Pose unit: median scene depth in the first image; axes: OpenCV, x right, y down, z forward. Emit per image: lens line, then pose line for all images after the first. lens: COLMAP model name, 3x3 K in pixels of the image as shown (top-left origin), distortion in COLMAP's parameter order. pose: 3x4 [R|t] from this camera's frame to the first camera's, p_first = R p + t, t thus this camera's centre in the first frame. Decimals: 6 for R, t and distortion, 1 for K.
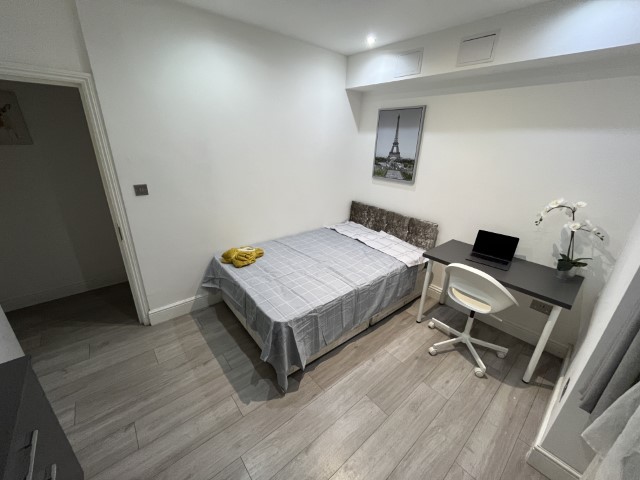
lens RADIAL K [[258.2, 0, 317.6], [0, 258.2, 239.1], [0, 0, 1]] dist [-0.000325, -0.000759]
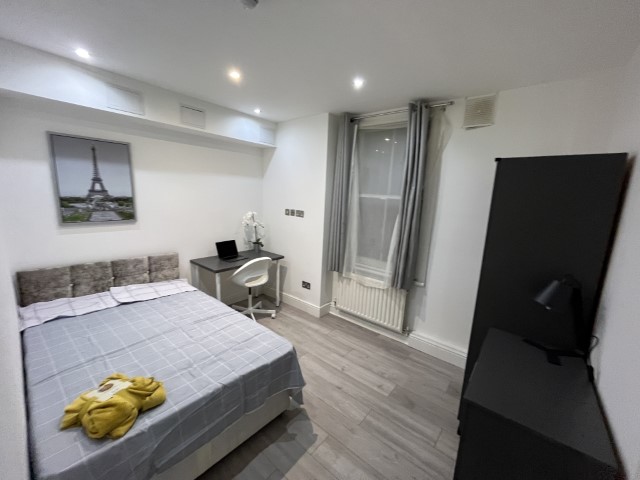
lens RADIAL K [[258.2, 0, 317.2], [0, 258.2, 239.8], [0, 0, 1]] dist [-0.000325, -0.000759]
pose [[-0.162201, -0.214018, 0.963269, -0.825830], [0.309508, 0.915898, 0.255610, -0.246513], [-0.936961, 0.339600, -0.082319, 0.625785]]
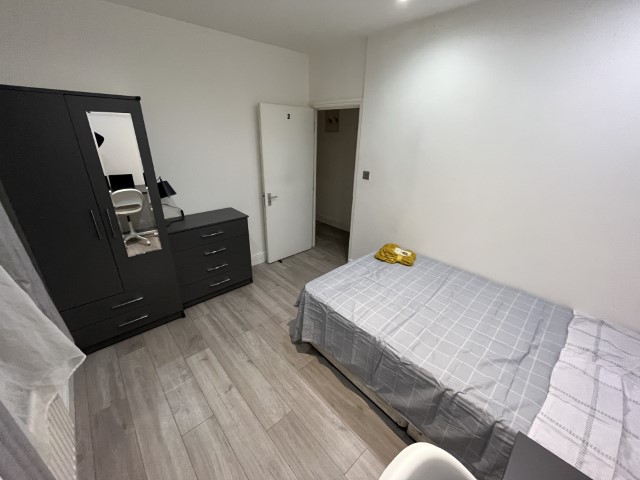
lens RADIAL K [[258.2, 0, 320.3], [0, 258.2, 240.8], [0, 0, 1]] dist [-0.000325, -0.000759]
pose [[0.045314, 0.356063, -0.933363, 0.672256], [-0.384451, 0.868577, 0.312684, -0.201631], [0.922033, 0.344663, 0.176248, 0.579051]]
